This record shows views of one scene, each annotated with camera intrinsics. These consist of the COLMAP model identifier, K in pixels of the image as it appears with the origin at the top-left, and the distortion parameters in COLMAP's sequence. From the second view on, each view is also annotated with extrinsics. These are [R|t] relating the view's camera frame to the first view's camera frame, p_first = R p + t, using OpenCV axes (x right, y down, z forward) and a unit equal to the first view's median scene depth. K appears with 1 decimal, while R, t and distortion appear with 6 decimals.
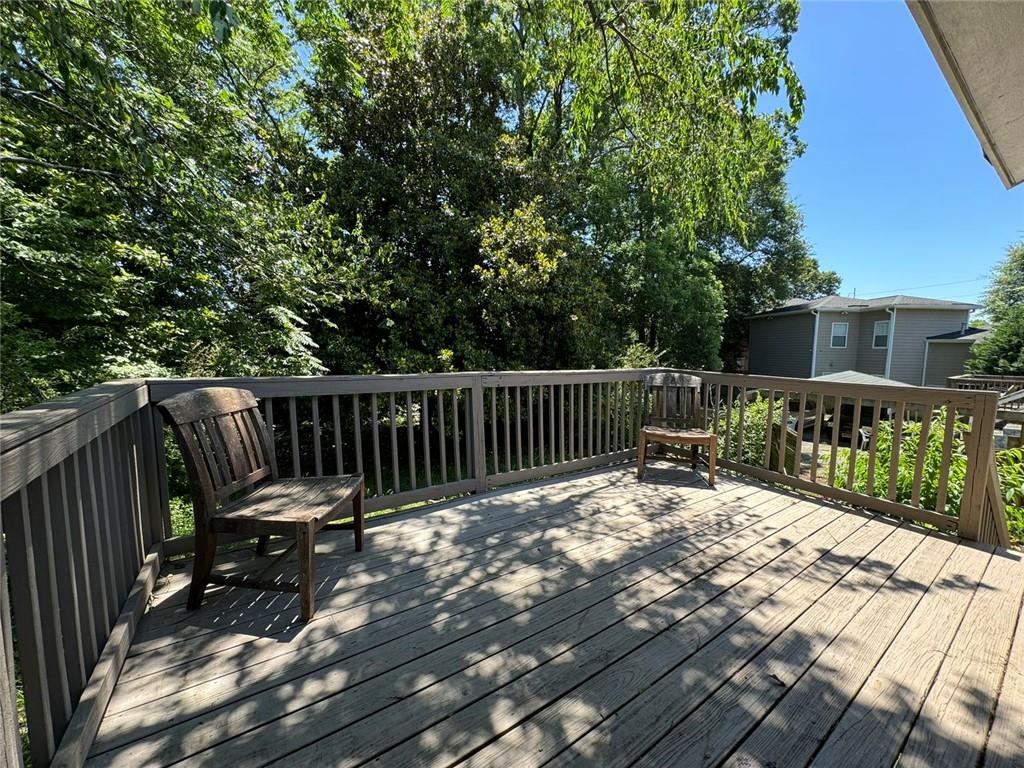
lens RADIAL K [[410.6, 0, 511.9], [0, 410.6, 383.9], [0, 0, 1]] dist [0.006711, -0.000828]
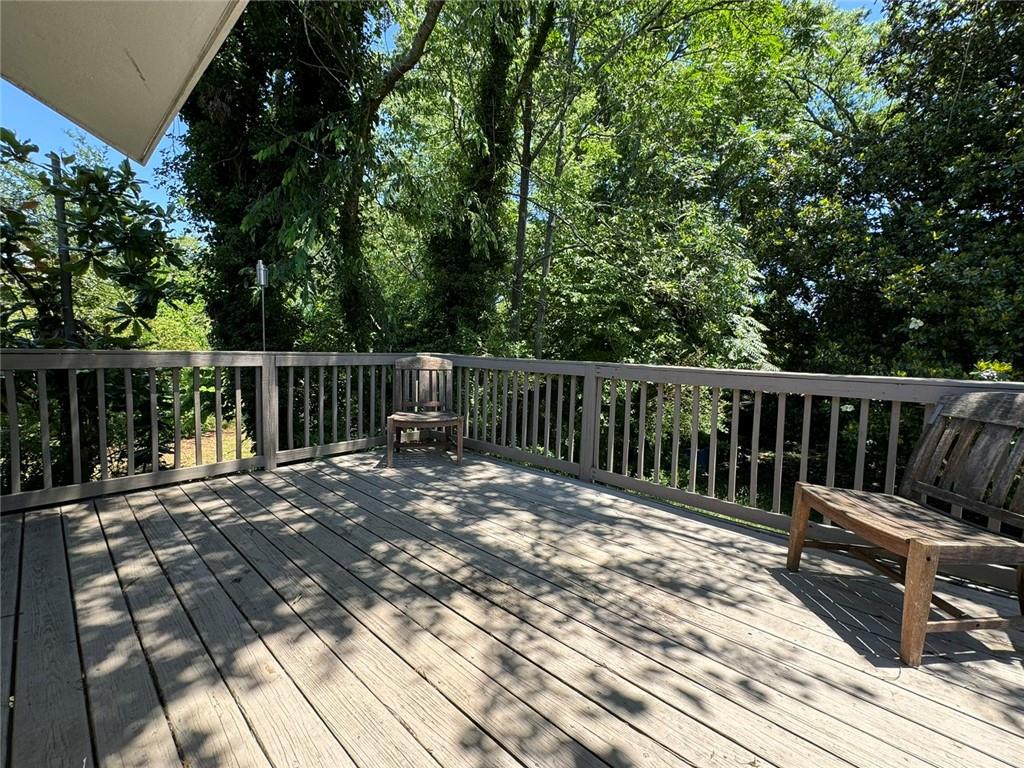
lens RADIAL K [[410.6, 0, 509.3], [0, 410.6, 384.9], [0, 0, 1]] dist [0.006711, -0.000828]
pose [[0.228857, 0.065875, -0.971229, 1.011841], [-0.109367, 0.993131, 0.041590, 0.012398], [0.967297, 0.096703, 0.234489, 0.681080]]
